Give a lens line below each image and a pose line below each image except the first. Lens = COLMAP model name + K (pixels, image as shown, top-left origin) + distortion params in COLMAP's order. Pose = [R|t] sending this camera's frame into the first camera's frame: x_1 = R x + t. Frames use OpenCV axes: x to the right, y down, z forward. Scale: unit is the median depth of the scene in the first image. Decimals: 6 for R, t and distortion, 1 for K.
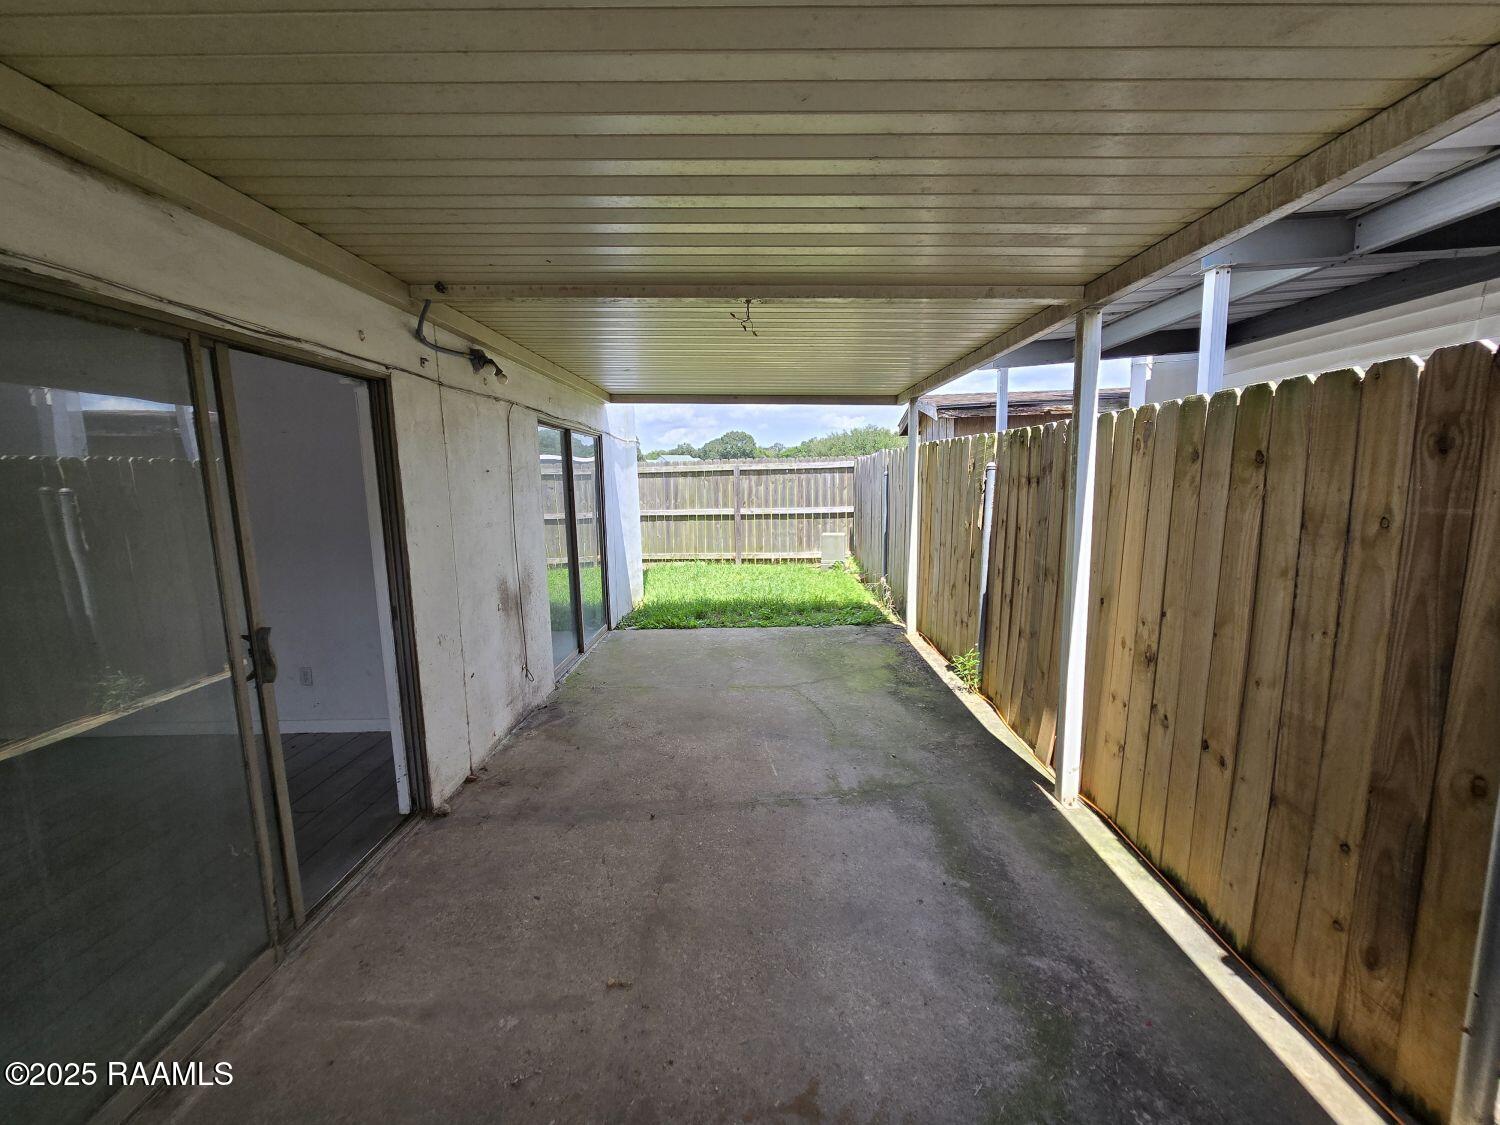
lens RADIAL K [[611.3, 0, 750.4], [0, 611.3, 565.0], [0, 0, 1]] dist [-0.001453, -0.000821]
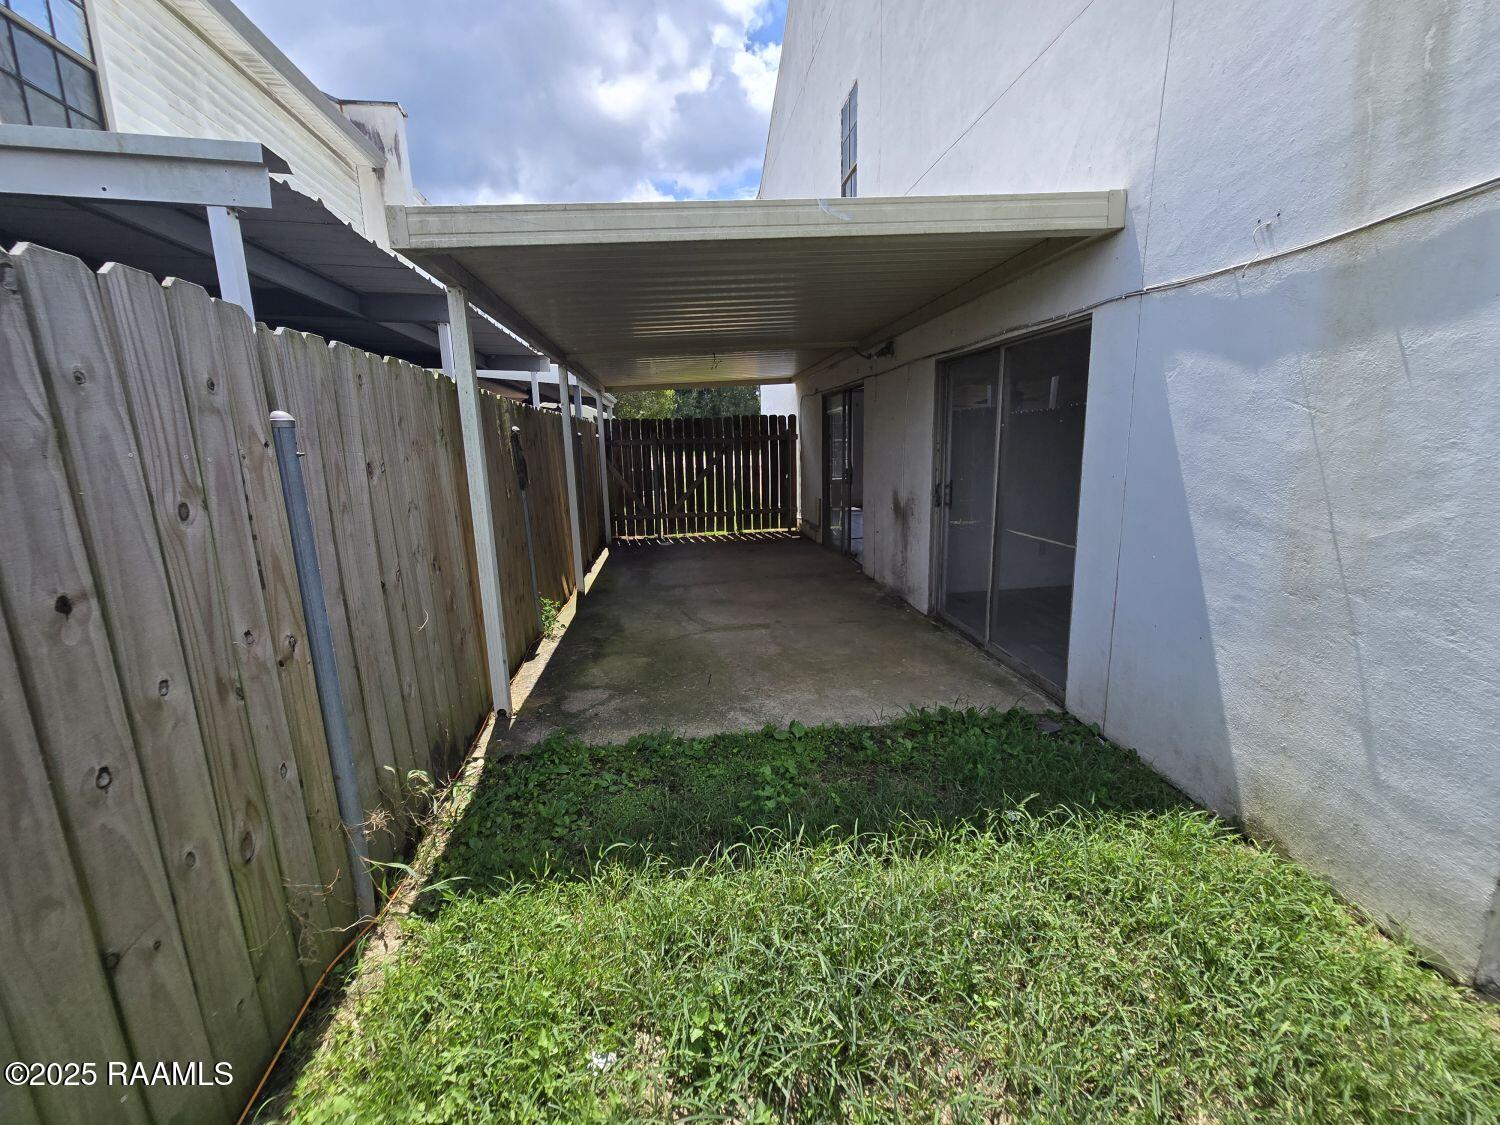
lens RADIAL K [[611.3, 0, 750.4], [0, 611.3, 565.0], [0, 0, 1]] dist [-0.001453, -0.000821]
pose [[-0.987971, 0.078744, -0.133092, 0.116001], [0.030280, 0.942493, 0.332853, -0.231276], [0.151648, 0.324819, -0.933539, 1.754383]]
